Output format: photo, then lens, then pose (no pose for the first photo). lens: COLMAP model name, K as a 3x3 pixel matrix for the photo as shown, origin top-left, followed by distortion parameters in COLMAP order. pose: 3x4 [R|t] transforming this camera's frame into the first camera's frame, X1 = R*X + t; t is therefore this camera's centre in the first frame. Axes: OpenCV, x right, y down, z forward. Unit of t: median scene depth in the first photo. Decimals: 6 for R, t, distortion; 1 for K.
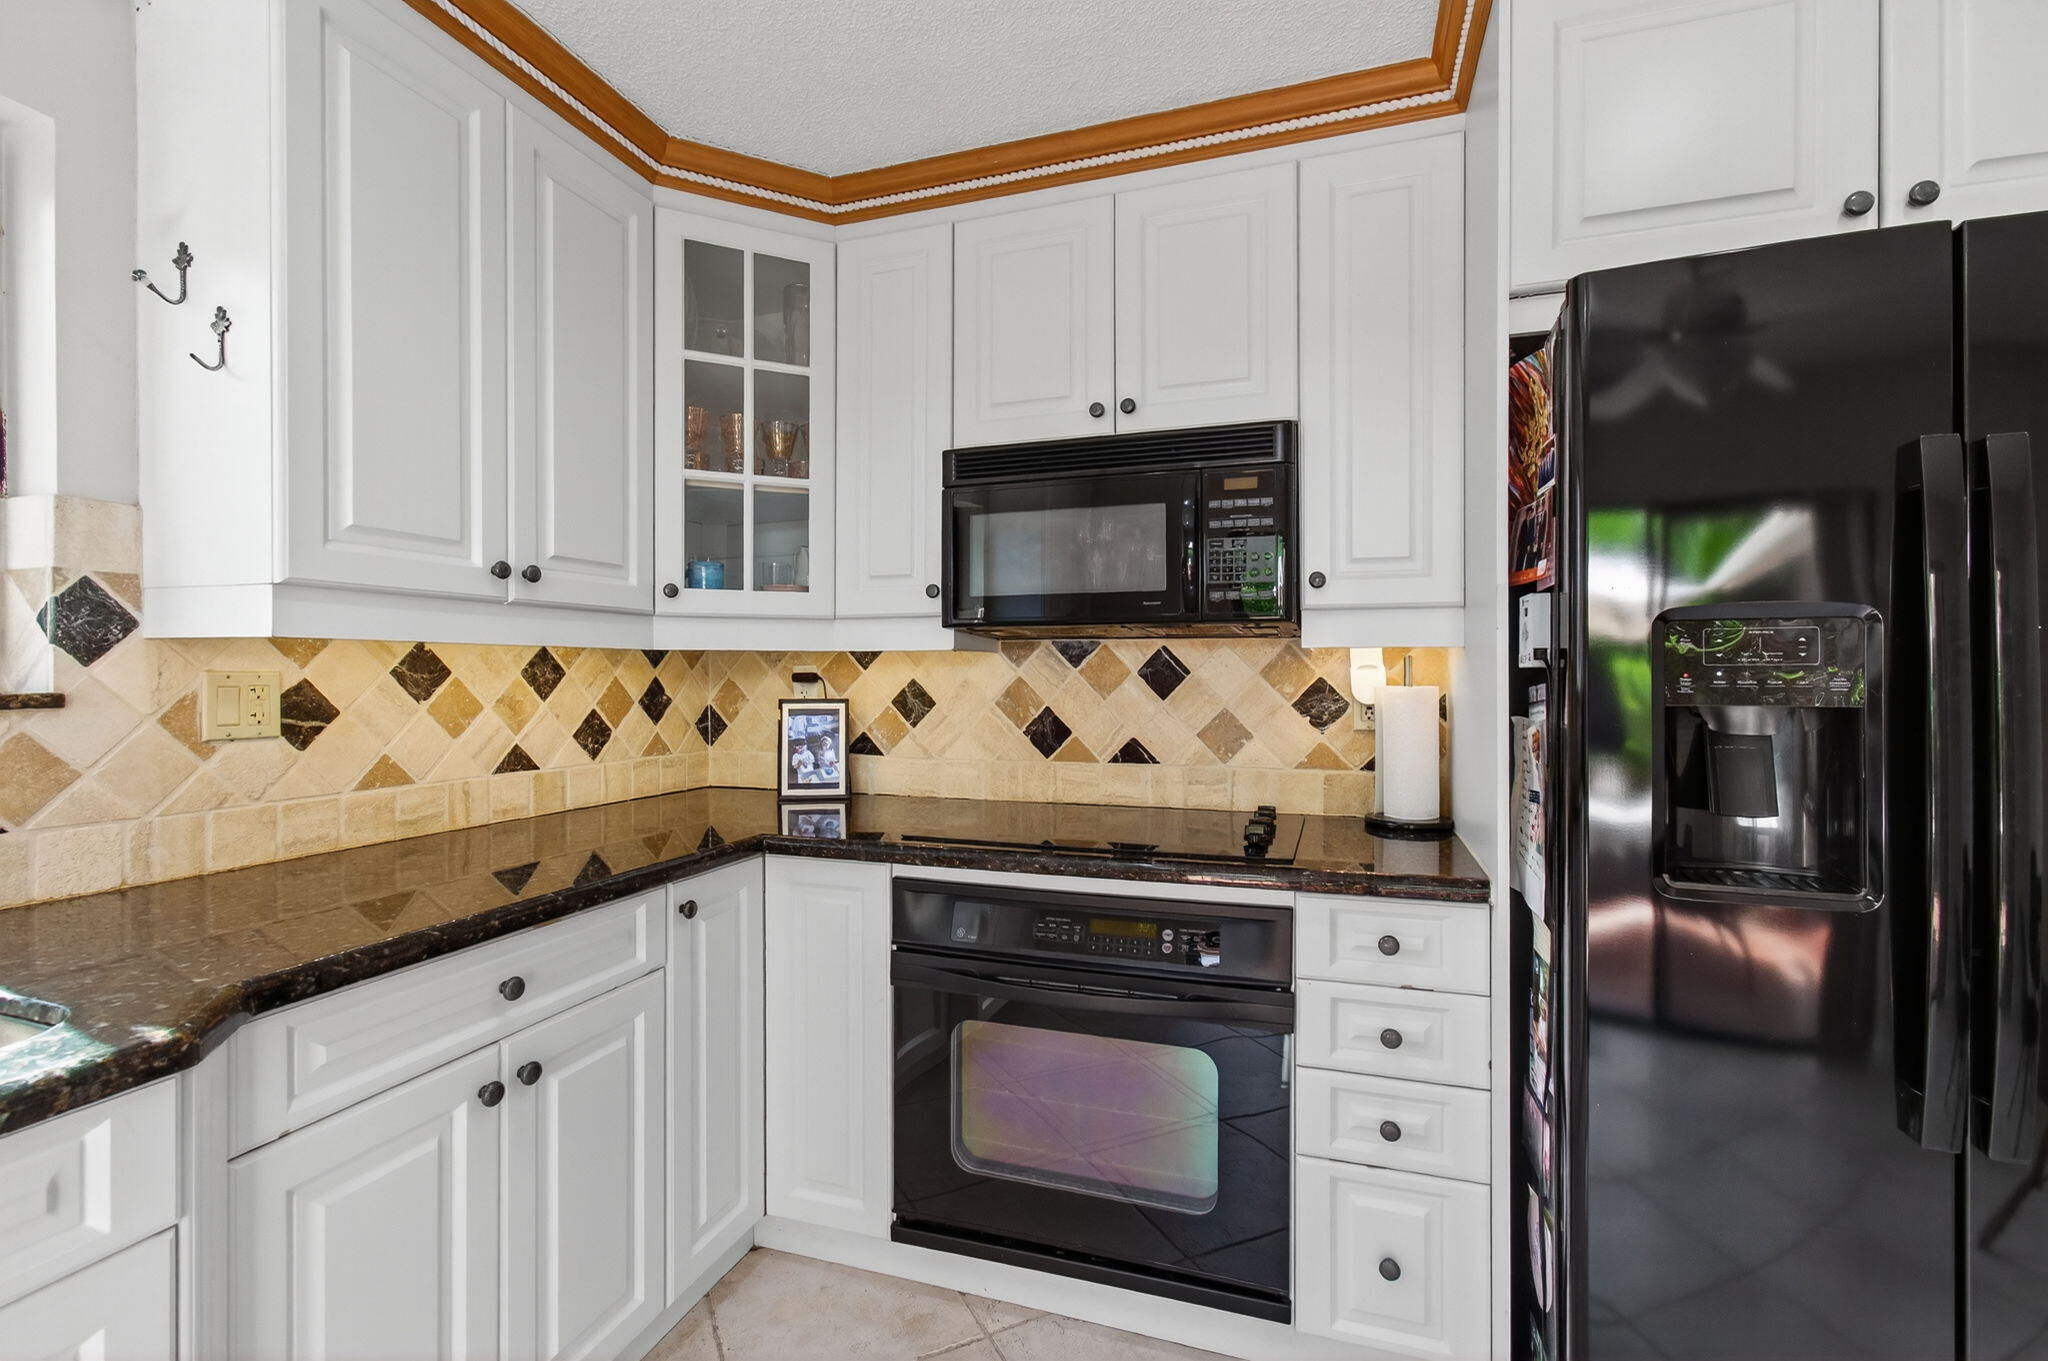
lens RADIAL K [[922.3, 0, 1030.9], [0, 922.3, 678.9], [0, 0, 1]] dist [-0.011649, 0.006840]
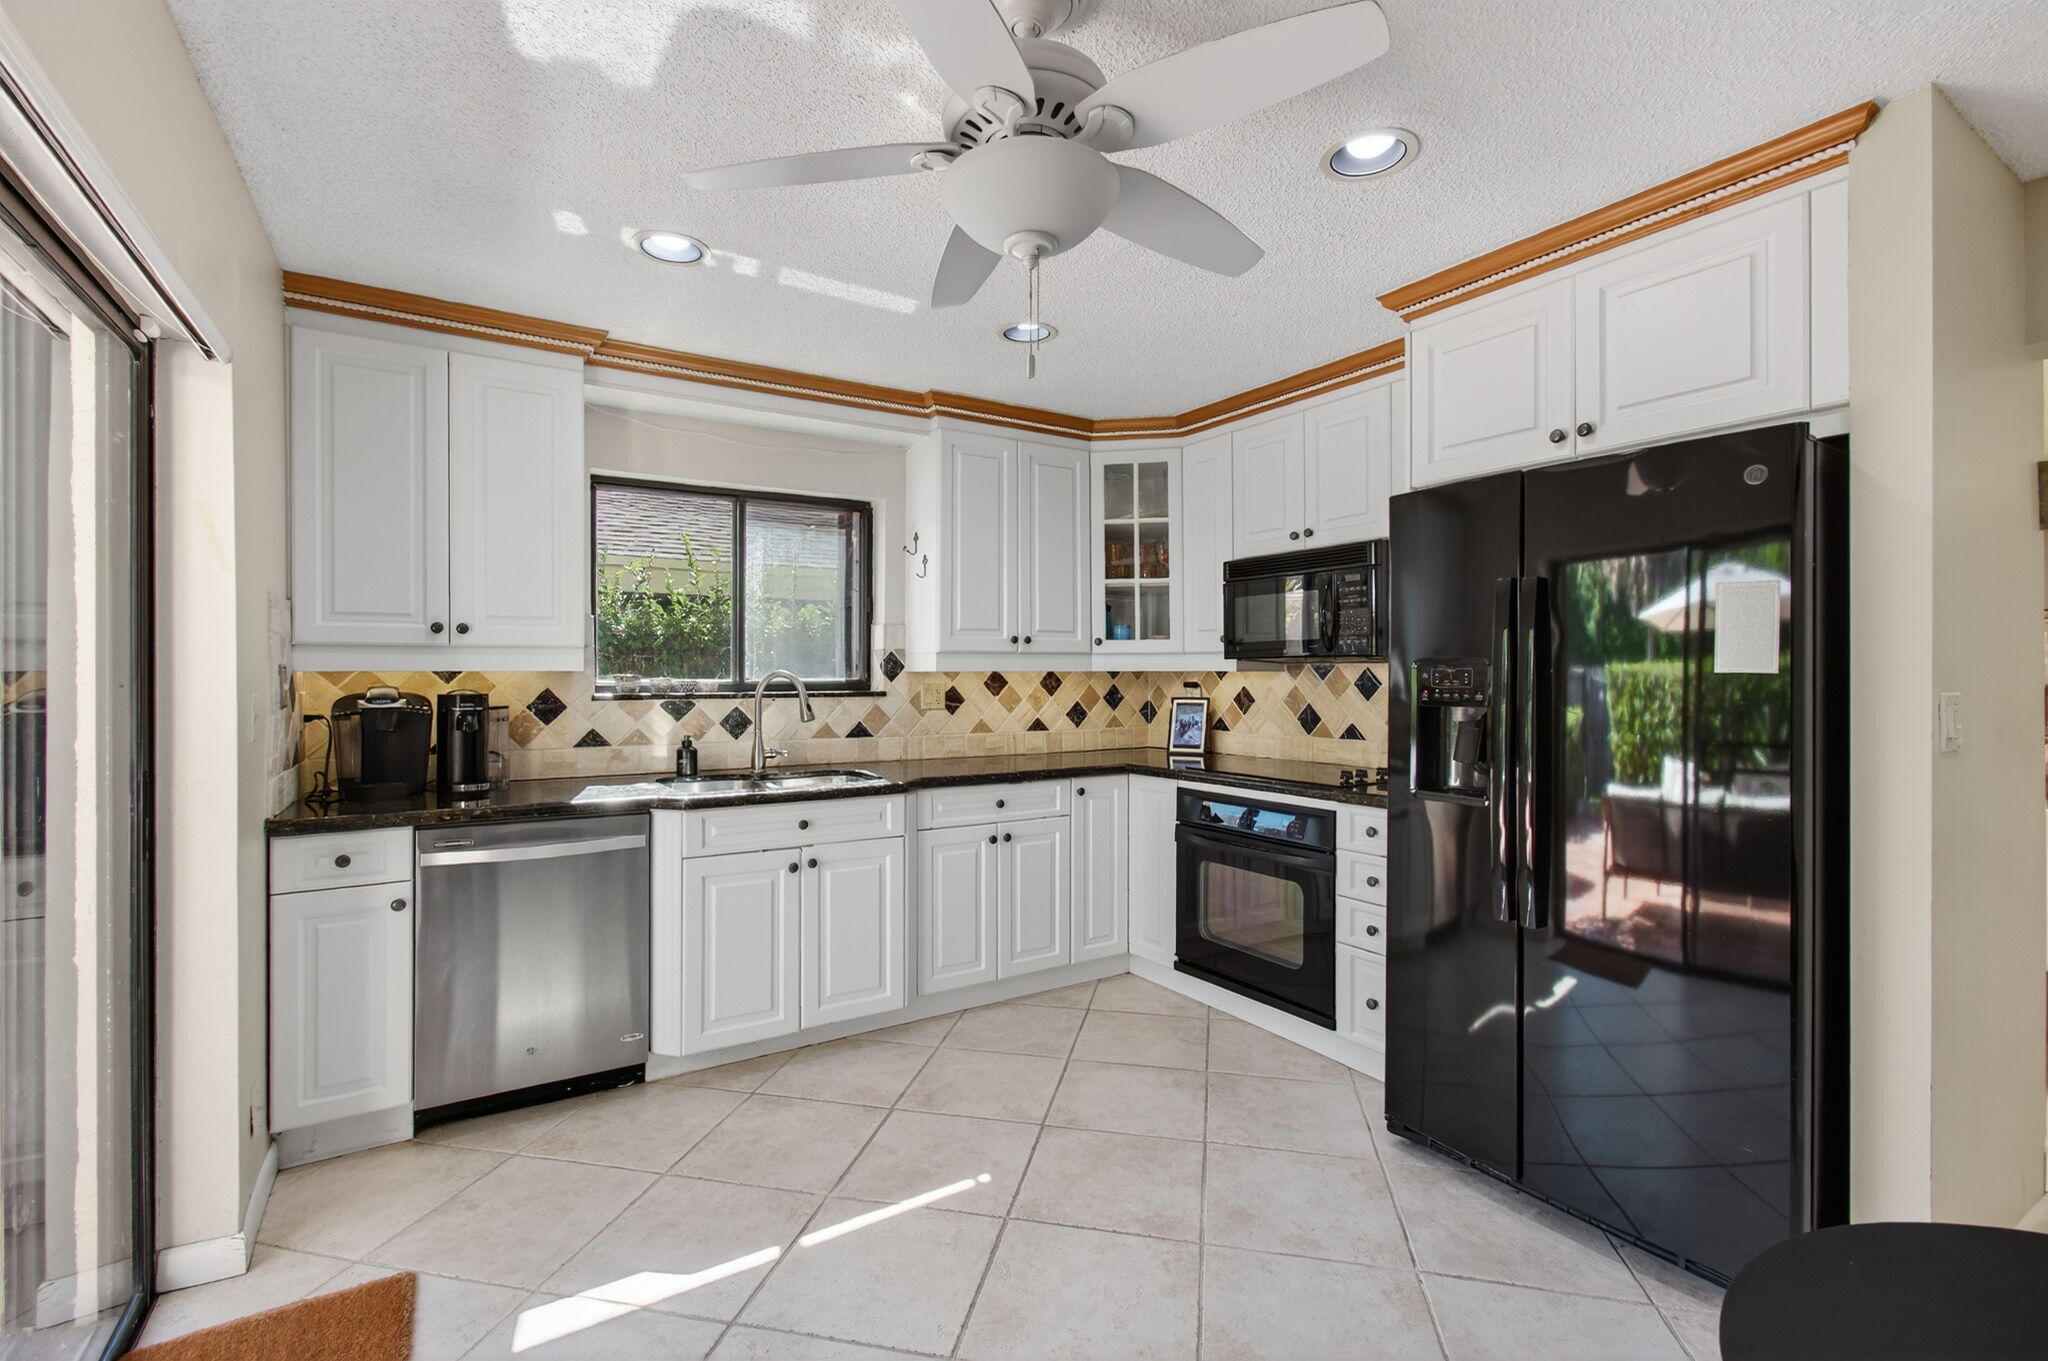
lens RADIAL K [[928.5, 0, 1024.0], [0, 928.5, 680.5], [0, 0, 1]] dist [0.003687, 0.000913]
pose [[0.775603, 0.003054, -0.631214, 0.768464], [-0.001546, 0.999994, 0.002940, -0.018263], [0.631219, -0.001304, 0.775603, -0.680943]]
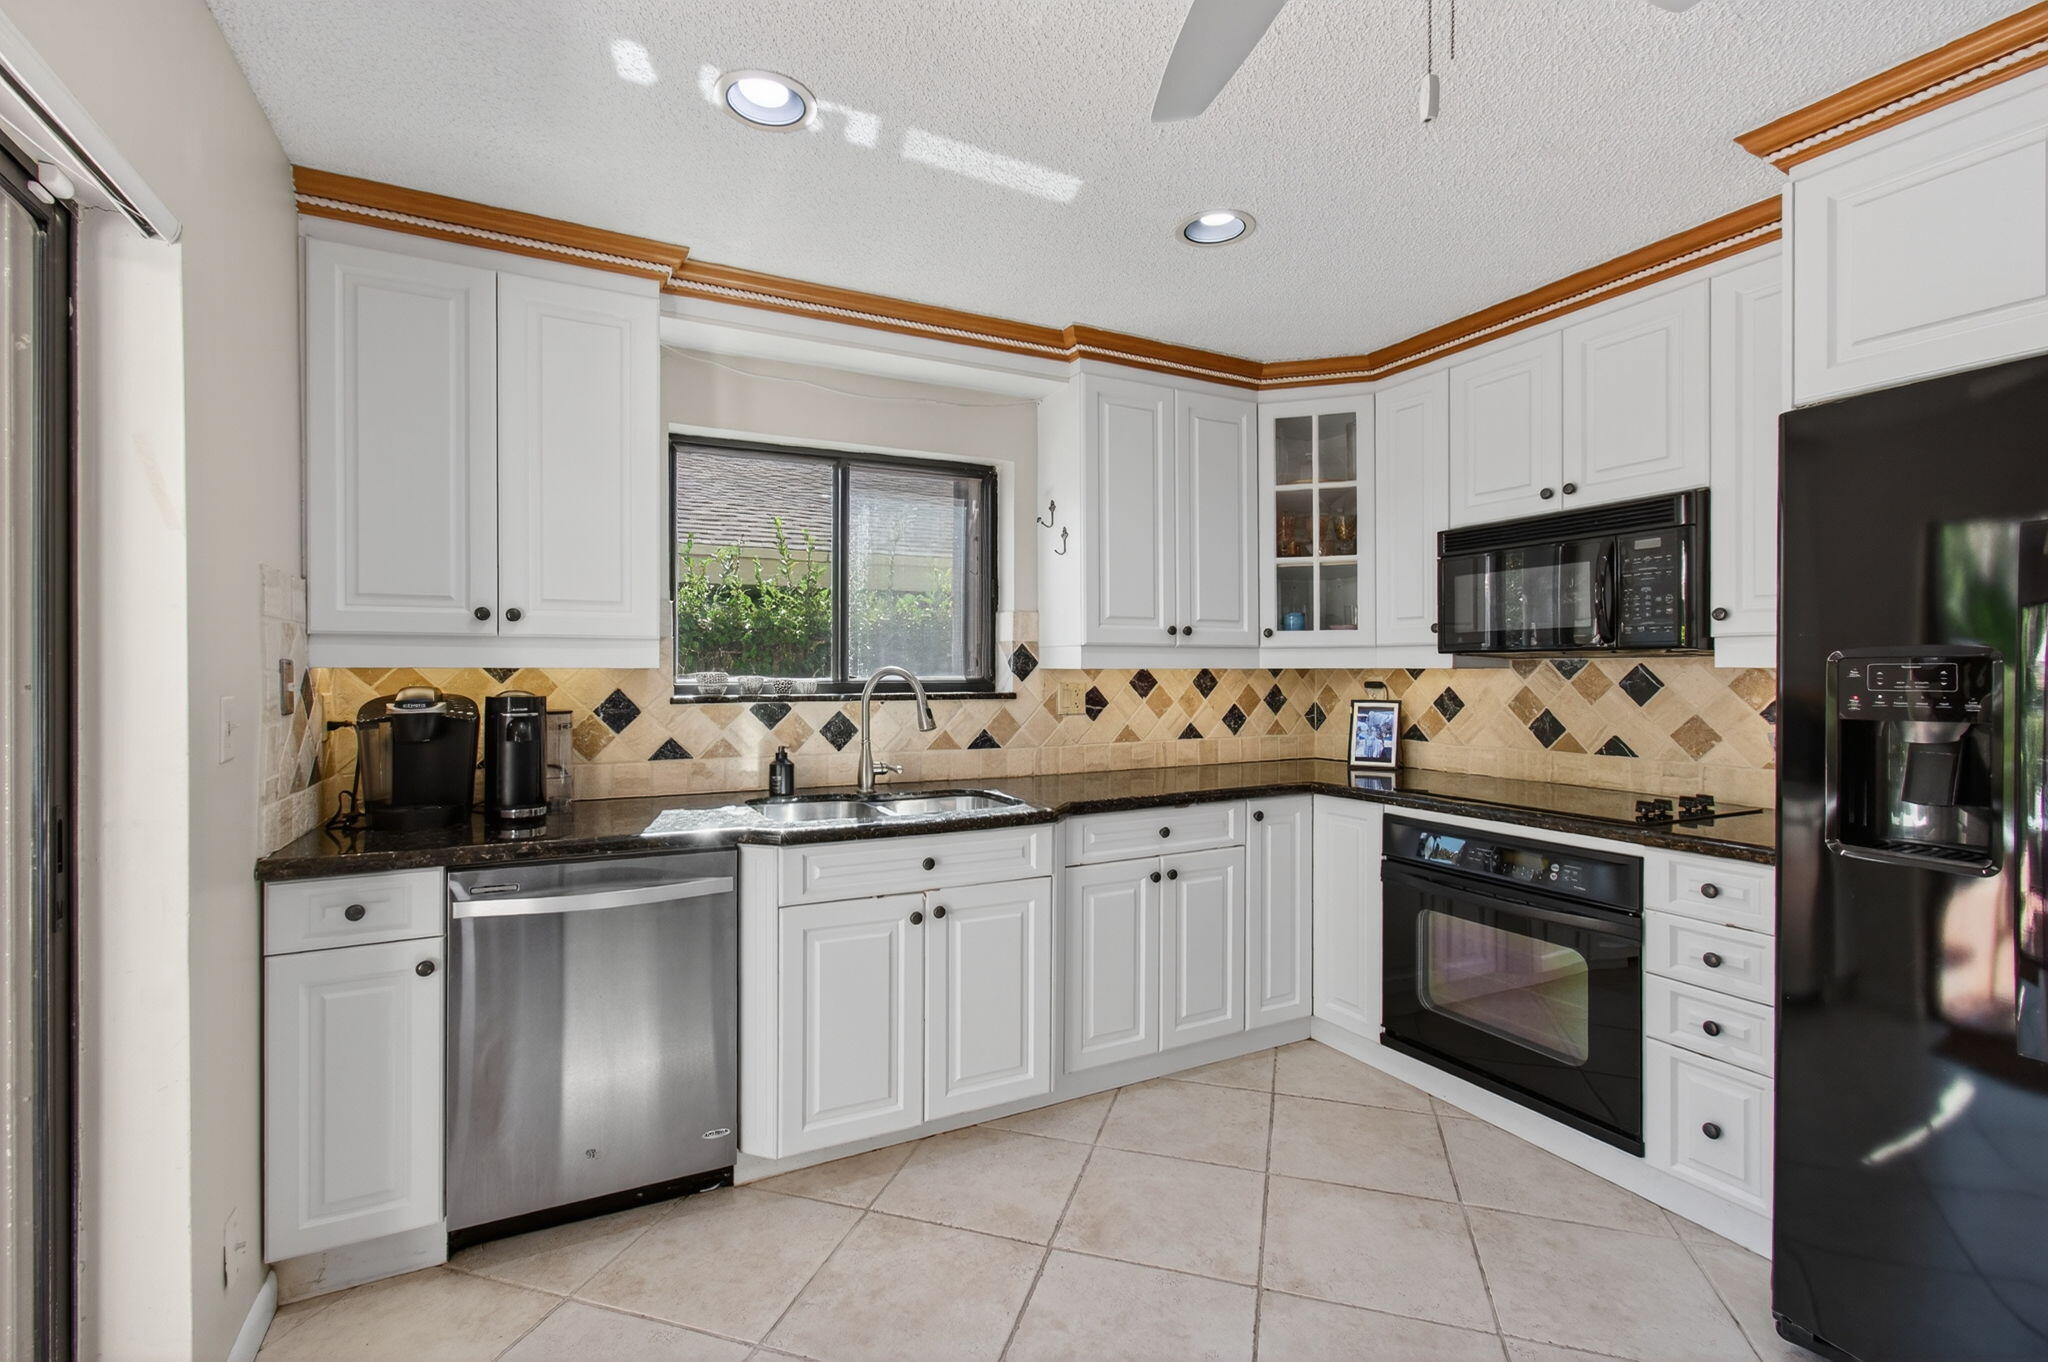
lens RADIAL K [[922.3, 0, 1030.9], [0, 922.3, 679.4], [0, 0, 1]] dist [-0.011649, 0.006840]
pose [[0.726444, 0.004718, -0.687210, 0.438706], [-0.002150, 0.999987, 0.004593, -0.019503], [0.687223, -0.001860, 0.726445, -0.499596]]
